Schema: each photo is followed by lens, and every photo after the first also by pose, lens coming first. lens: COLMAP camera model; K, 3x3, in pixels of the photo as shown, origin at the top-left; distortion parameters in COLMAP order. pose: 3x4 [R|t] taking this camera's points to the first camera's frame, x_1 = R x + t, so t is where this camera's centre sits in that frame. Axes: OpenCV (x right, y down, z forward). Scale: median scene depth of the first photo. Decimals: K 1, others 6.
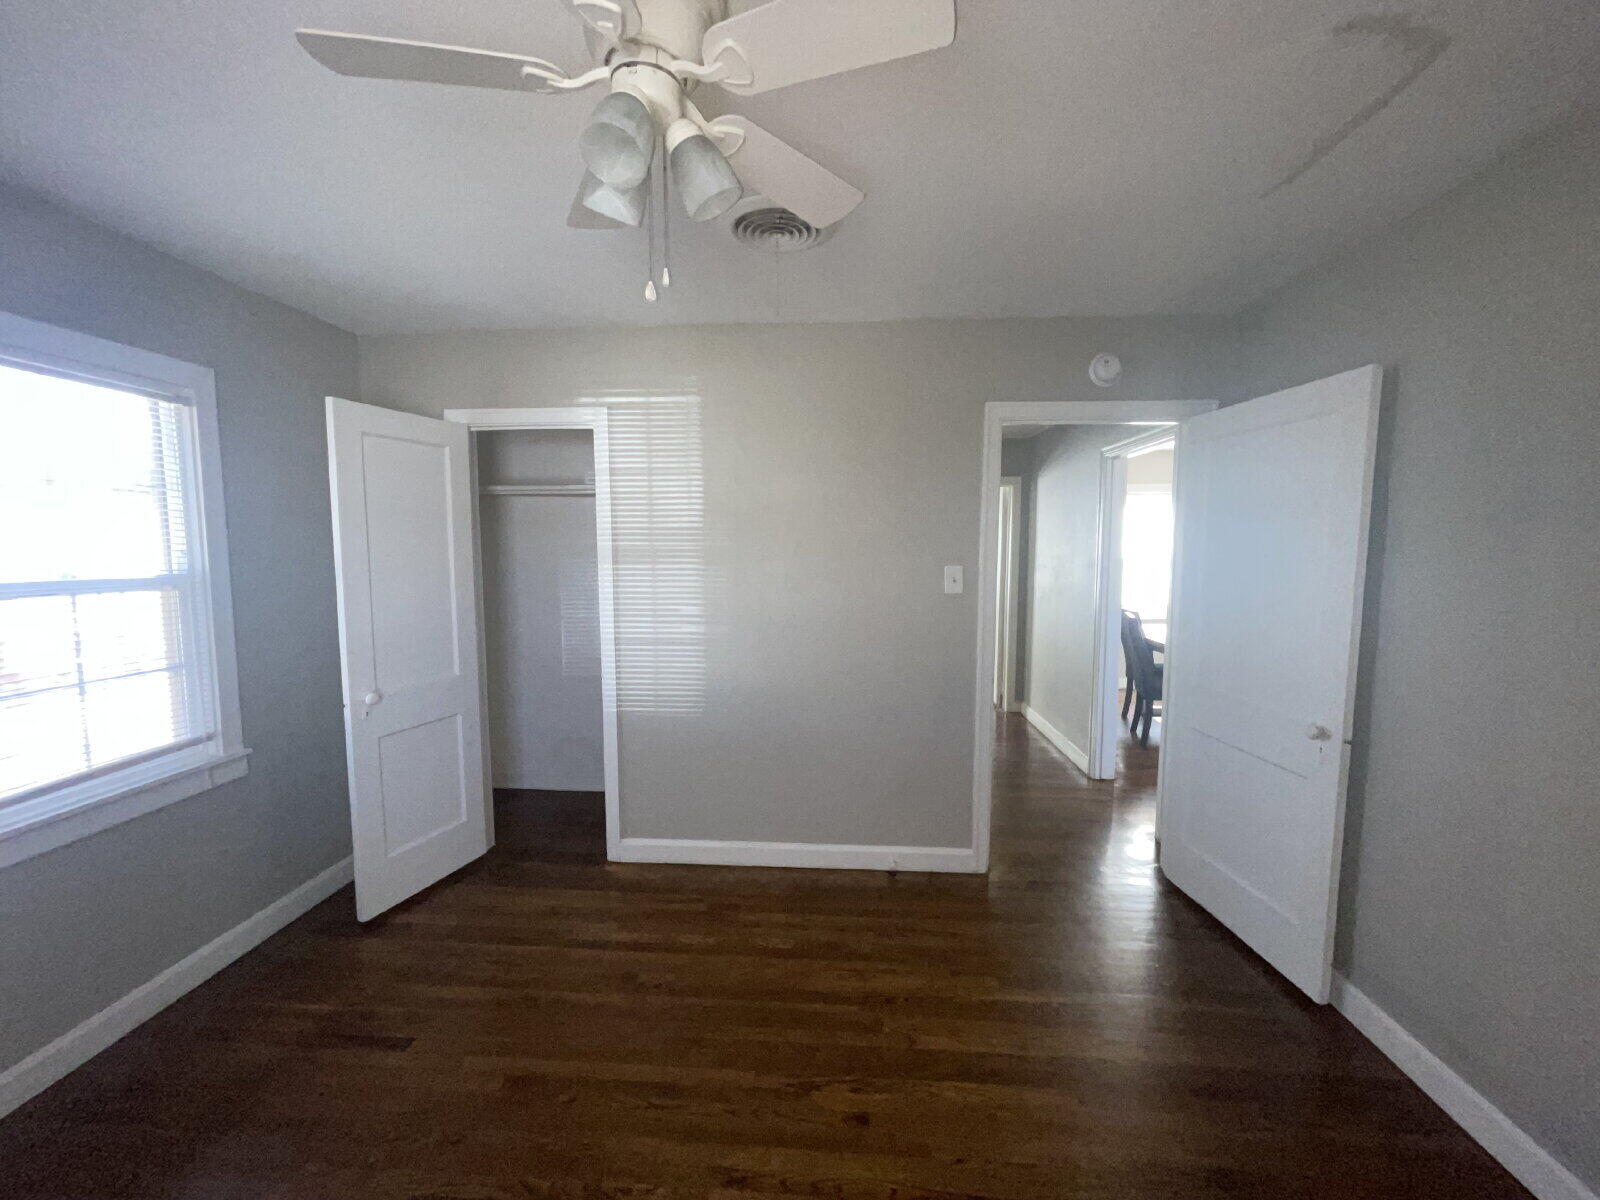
lens RADIAL K [[633.0, 0, 797.2], [0, 633.0, 601.3], [0, 0, 1]] dist [-0.000527, 0.000016]
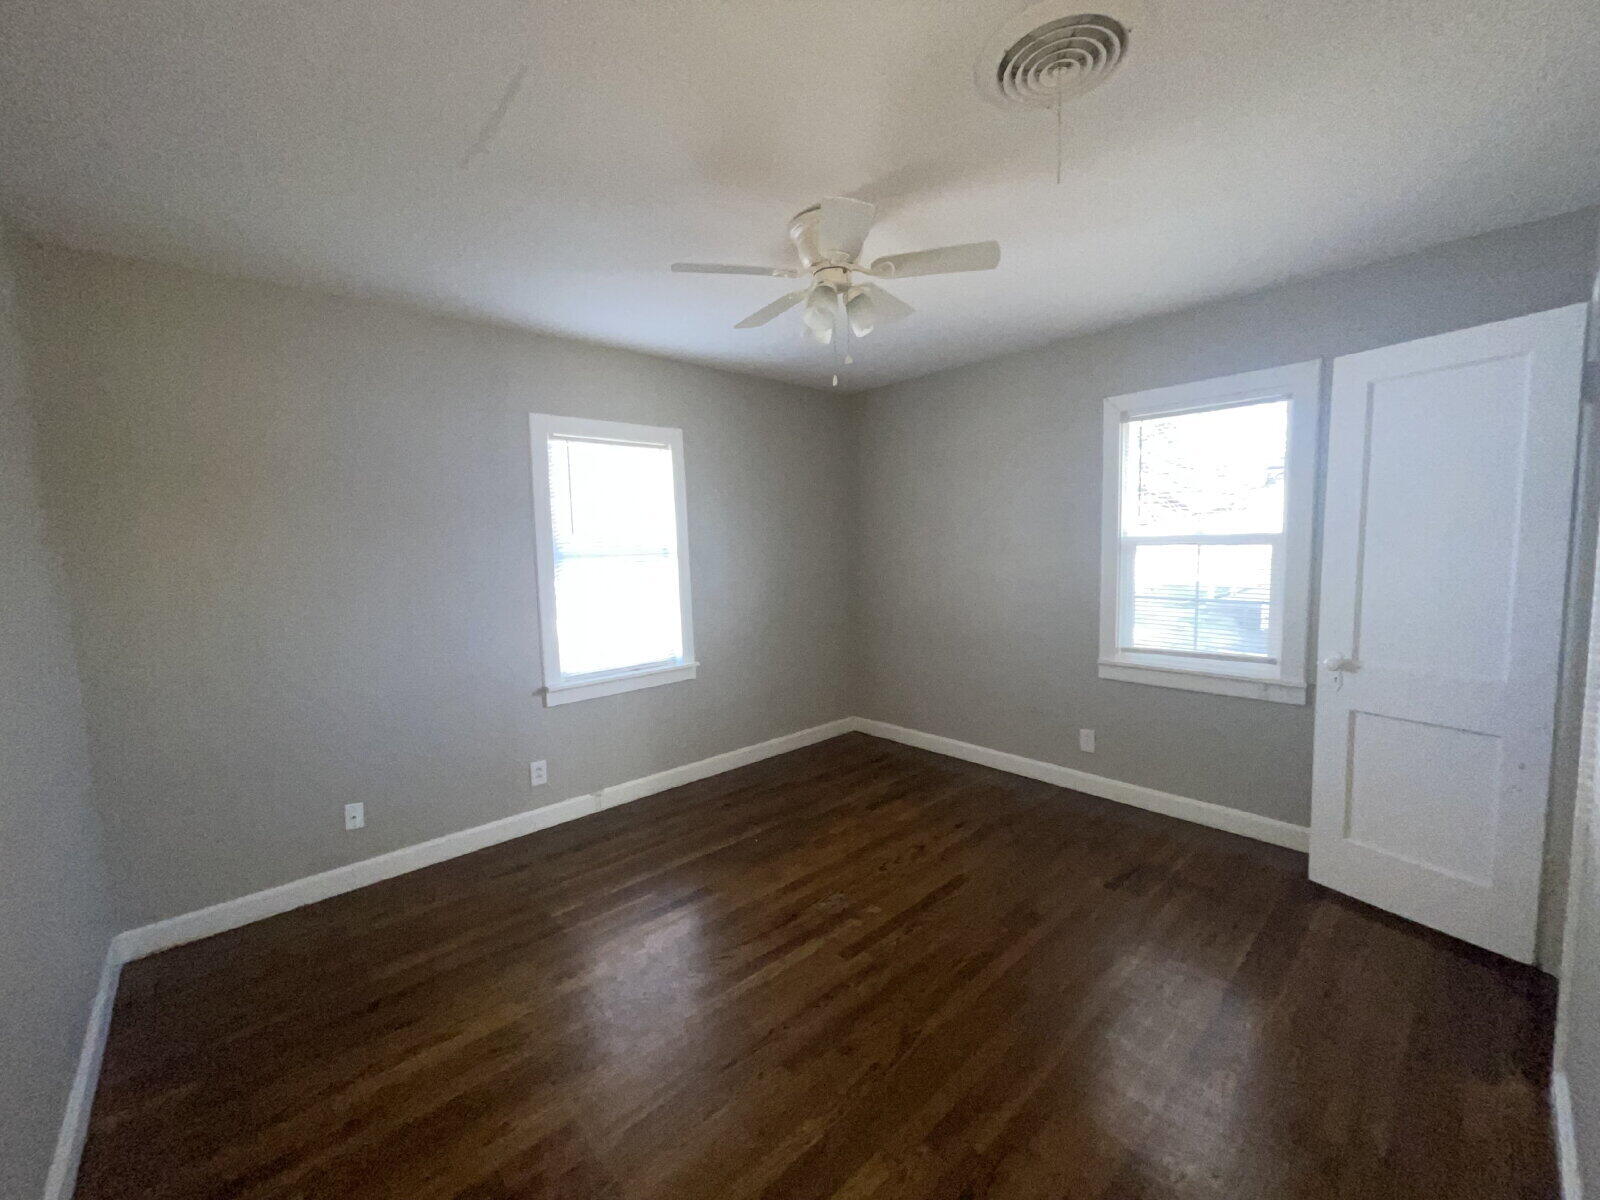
lens RADIAL K [[633.0, 0, 797.2], [0, 633.0, 601.3], [0, 0, 1]] dist [-0.000527, 0.000016]
pose [[-0.689188, 0.081521, -0.719982, 0.721384], [-0.038195, 0.988182, 0.148450, -0.065255], [0.723575, 0.129810, -0.677930, 1.303659]]
